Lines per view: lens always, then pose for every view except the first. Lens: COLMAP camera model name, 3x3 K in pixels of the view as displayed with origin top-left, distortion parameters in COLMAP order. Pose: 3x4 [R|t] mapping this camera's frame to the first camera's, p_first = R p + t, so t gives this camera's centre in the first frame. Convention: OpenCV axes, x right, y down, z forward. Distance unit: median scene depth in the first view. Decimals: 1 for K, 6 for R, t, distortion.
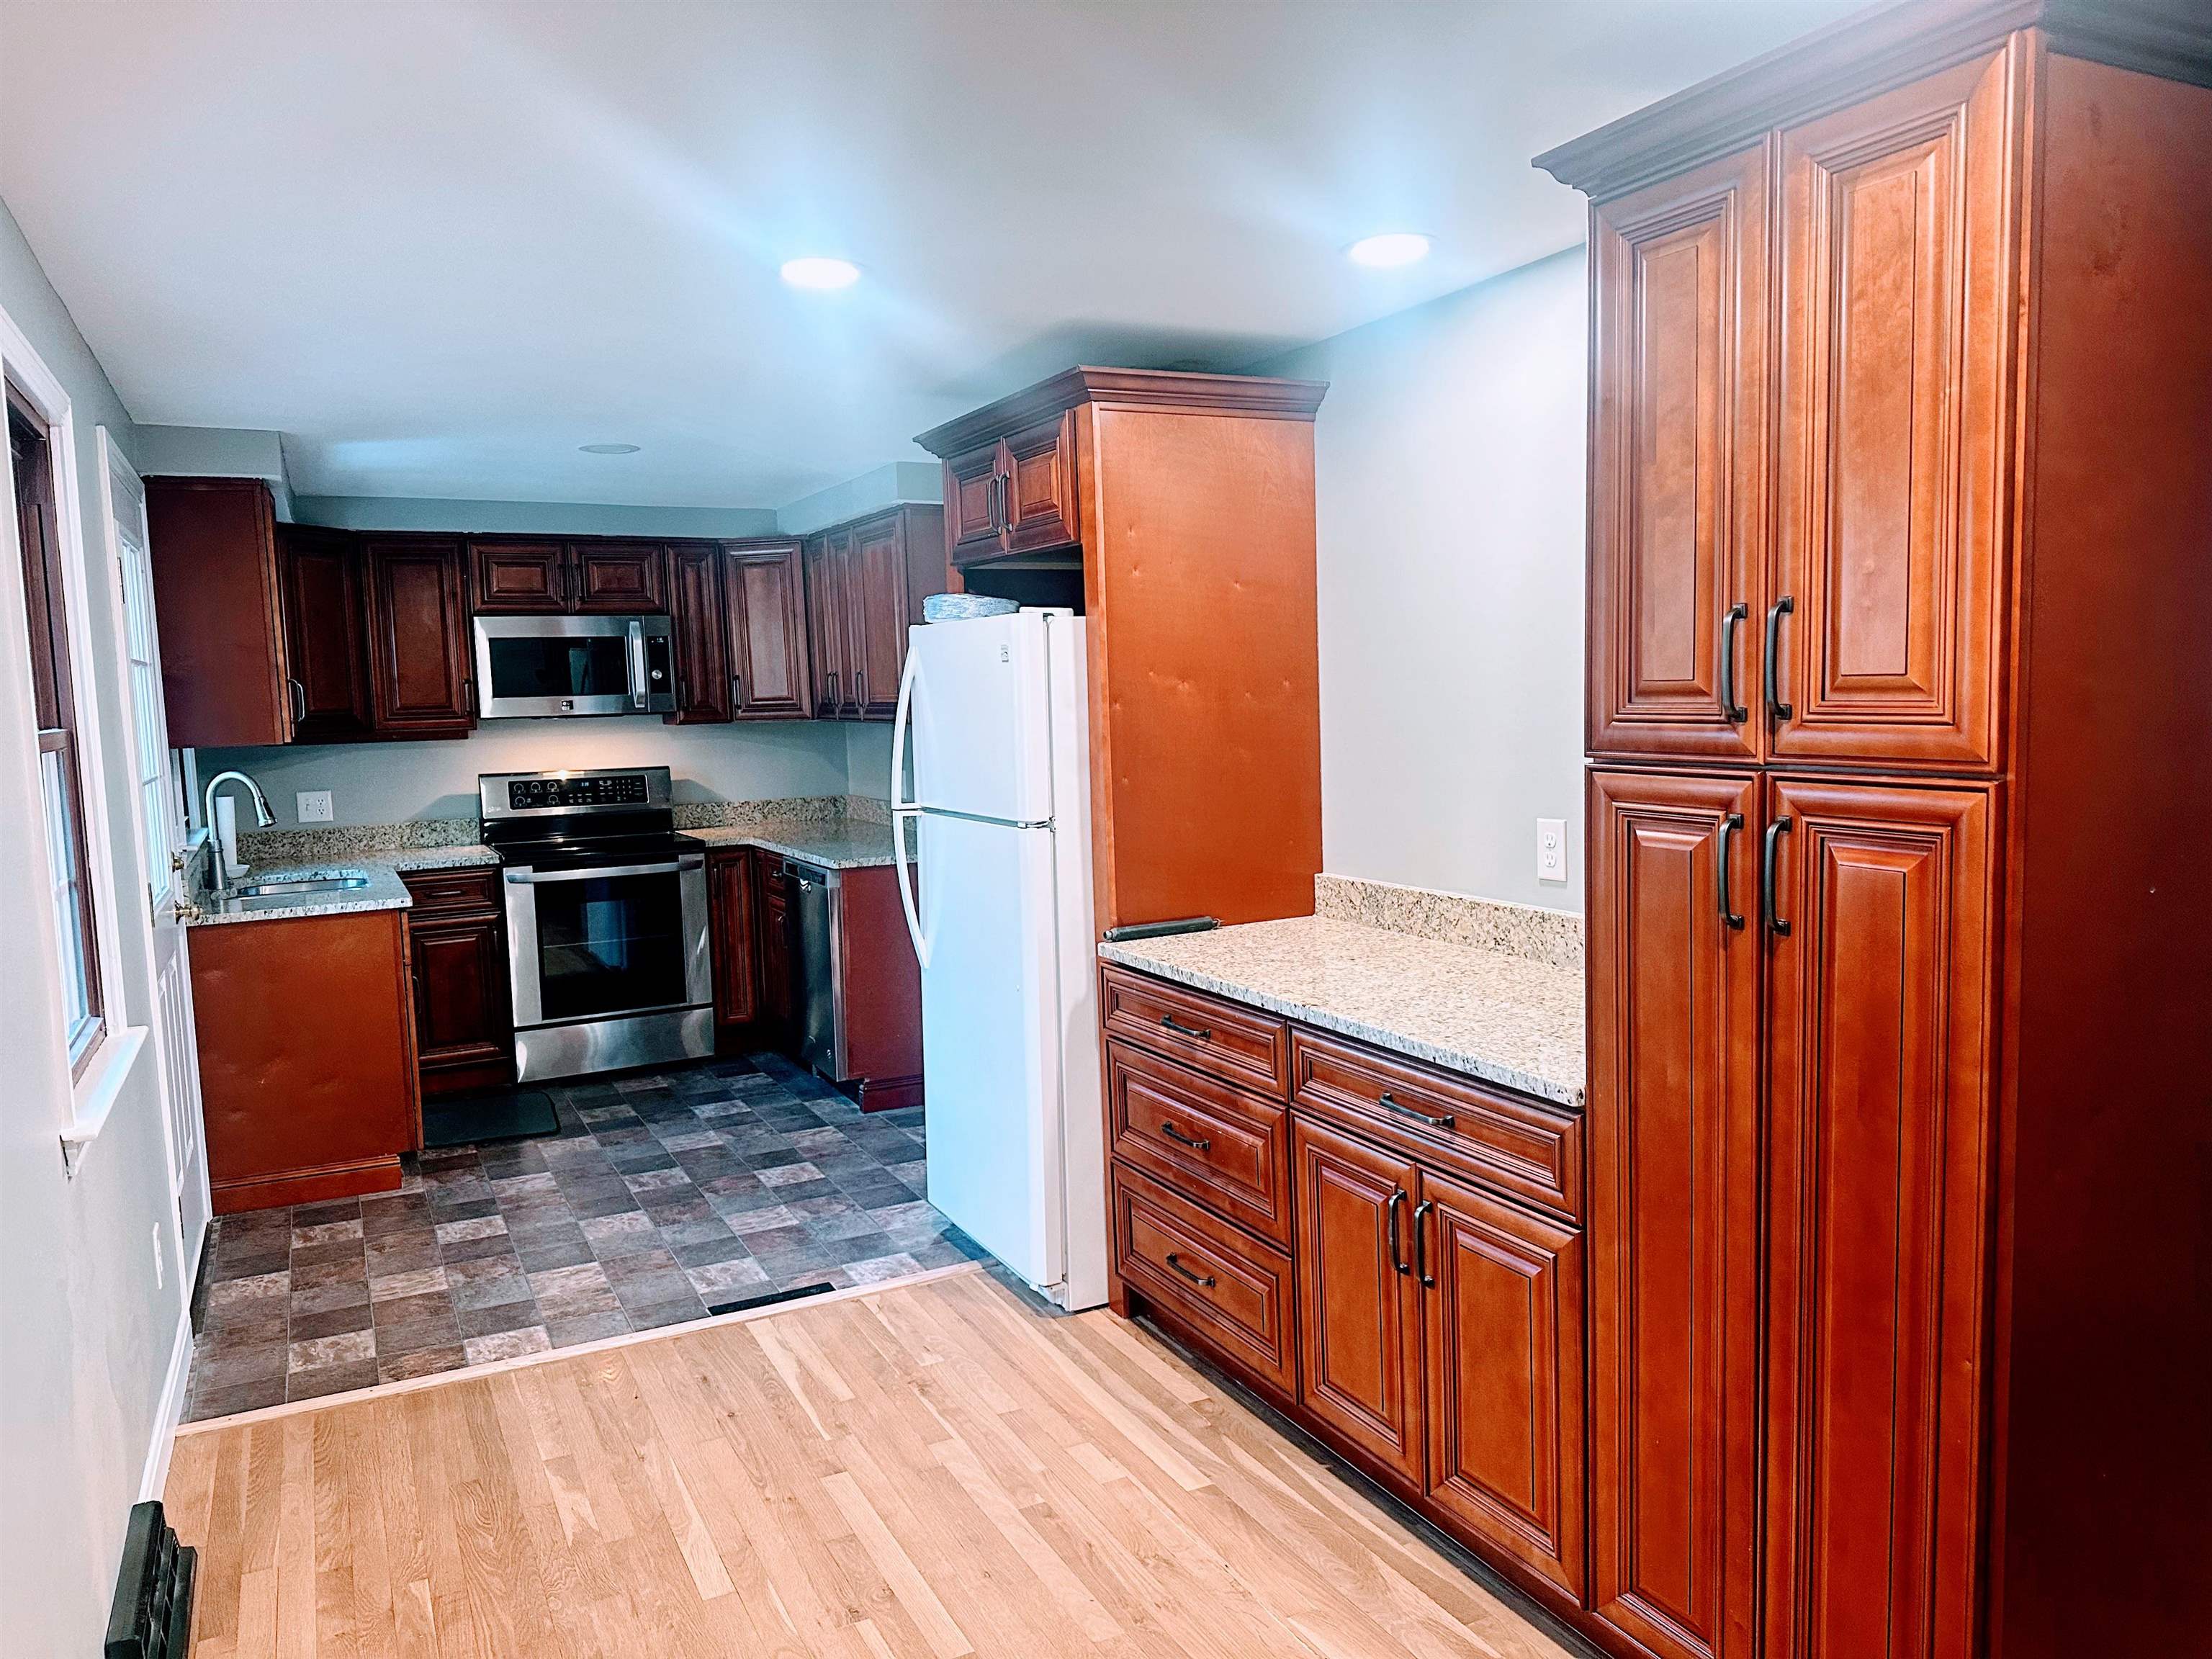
lens RADIAL K [[1553.5, 0, 1085.1], [0, 1553.5, 829.9], [0, 0, 1]] dist [0.005974, -0.002713]
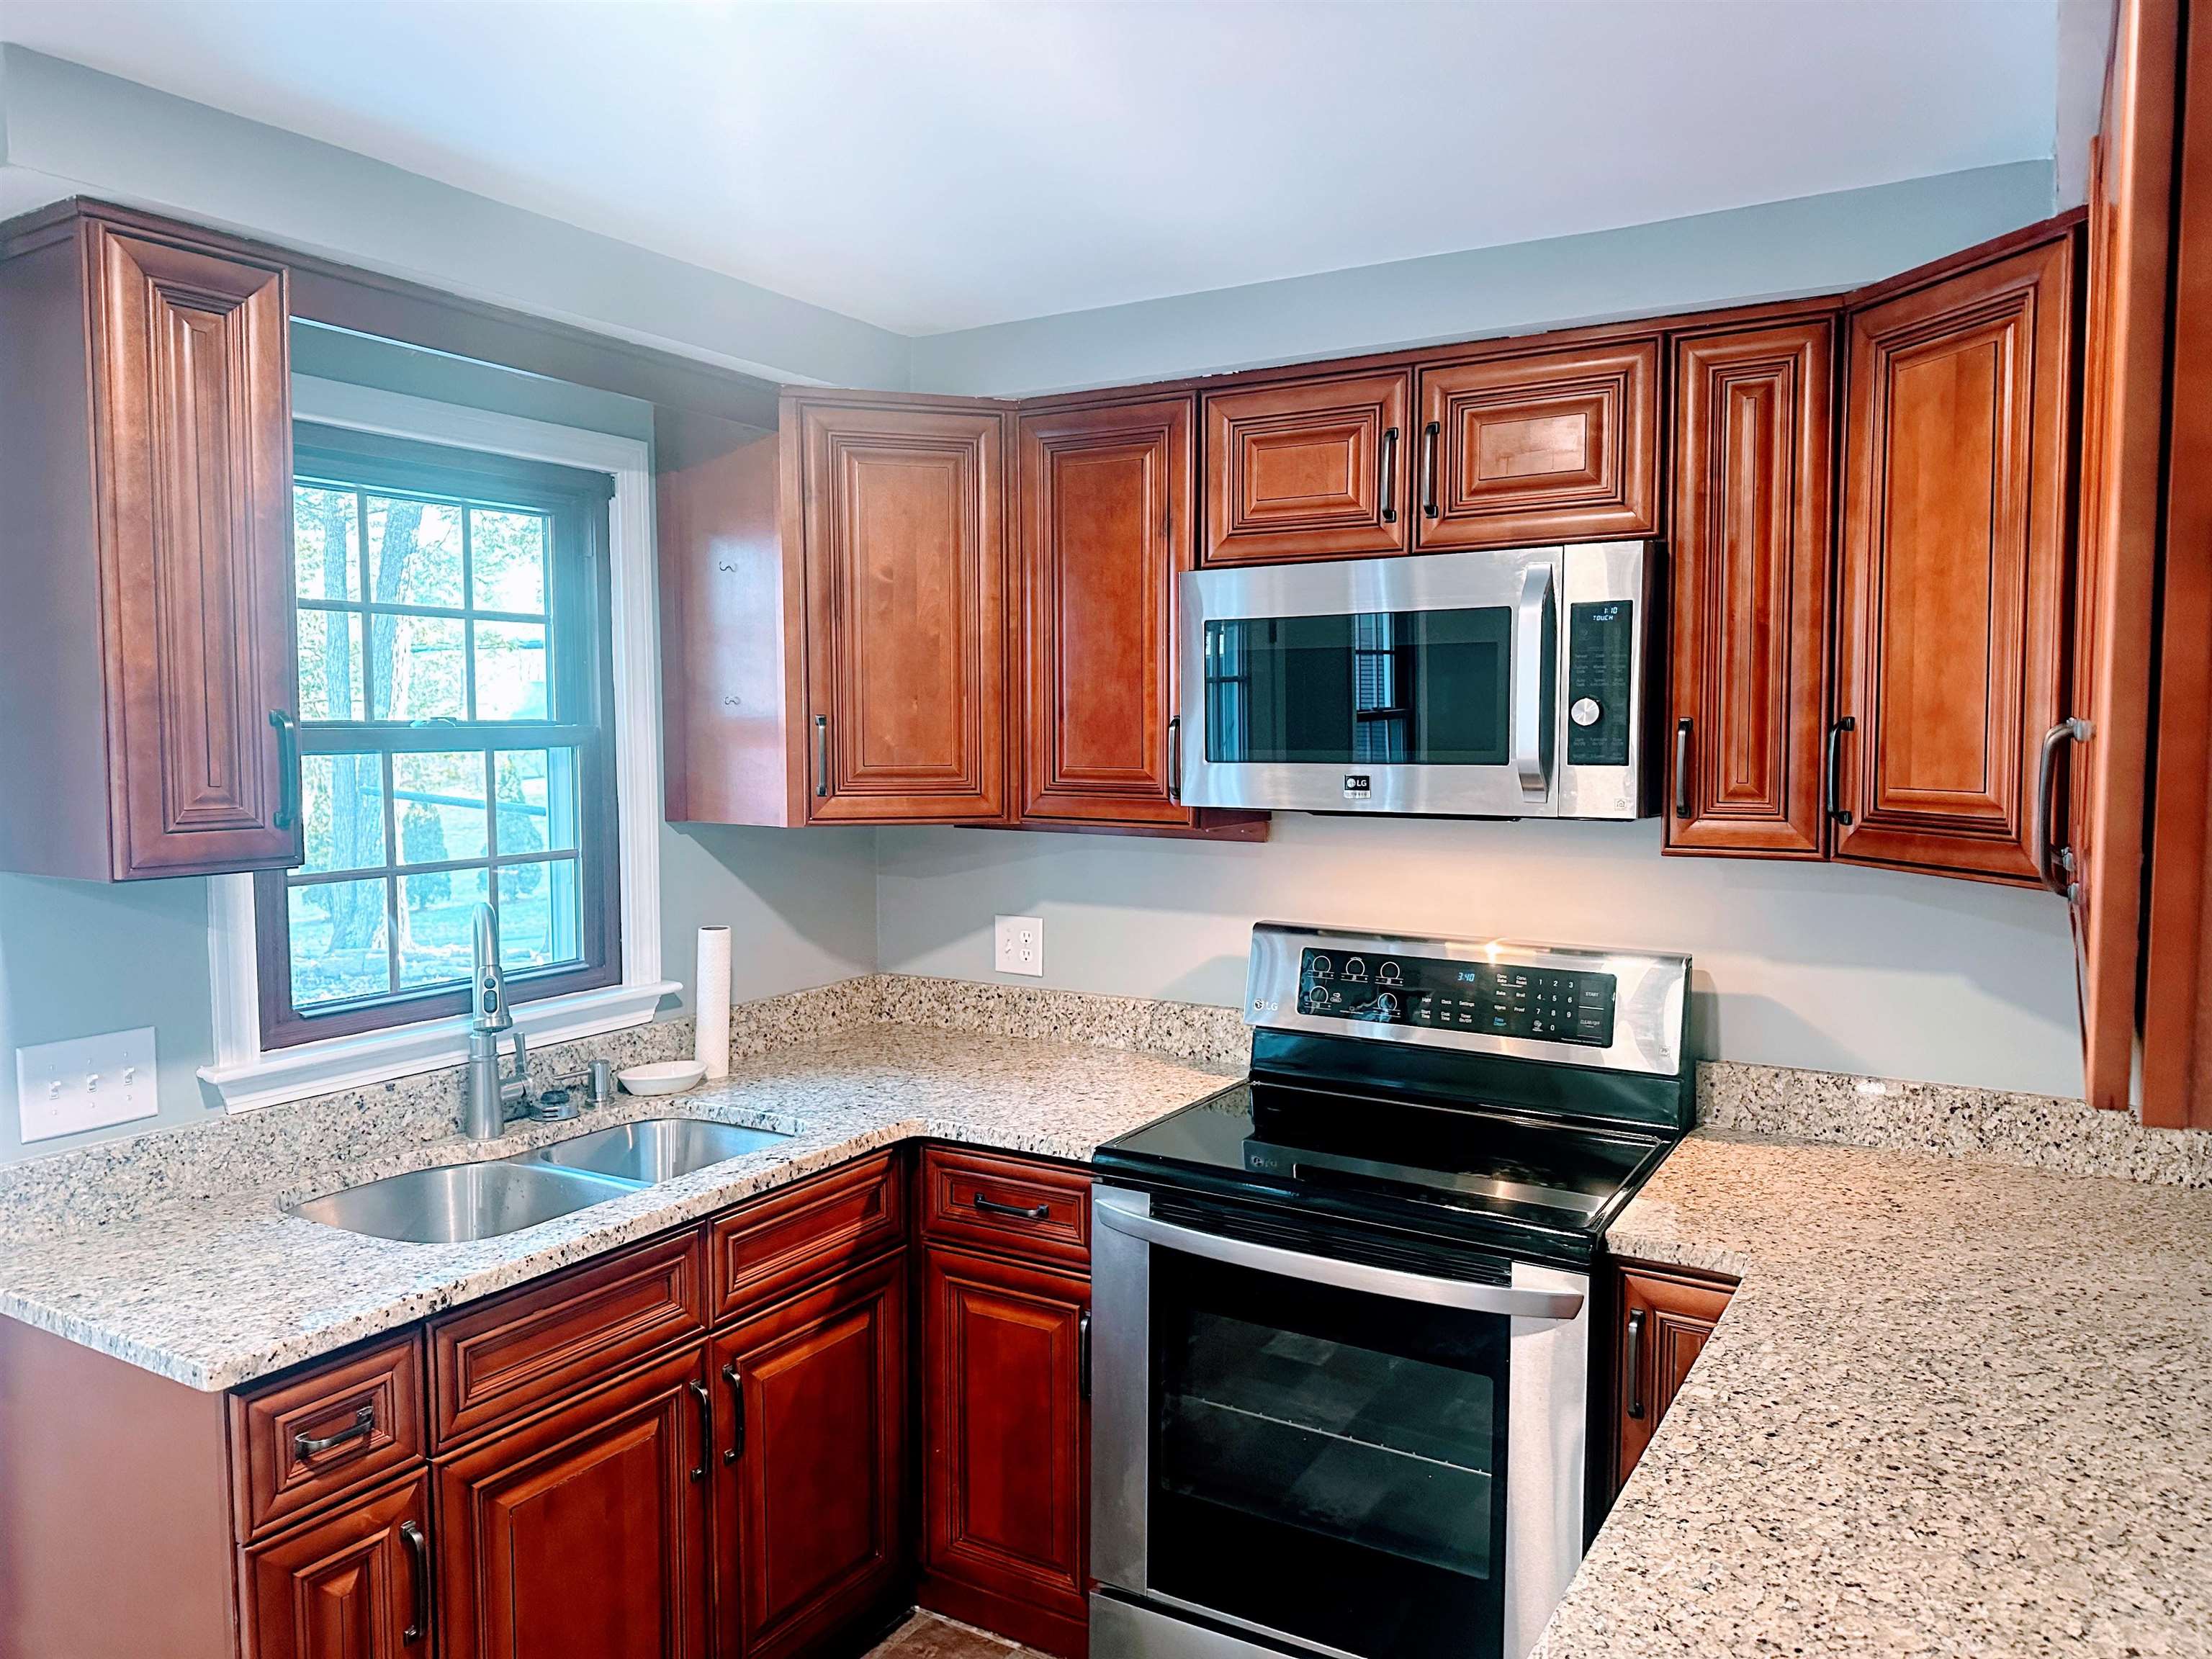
lens RADIAL K [[1553.5, 0, 1085.1], [0, 1553.5, 829.9], [0, 0, 1]] dist [0.005974, -0.002713]
pose [[0.531099, 0.090918, -0.842418, -0.039613], [-0.085303, 0.994912, 0.053597, -0.081498], [0.843005, 0.043395, 0.536152, 0.710429]]
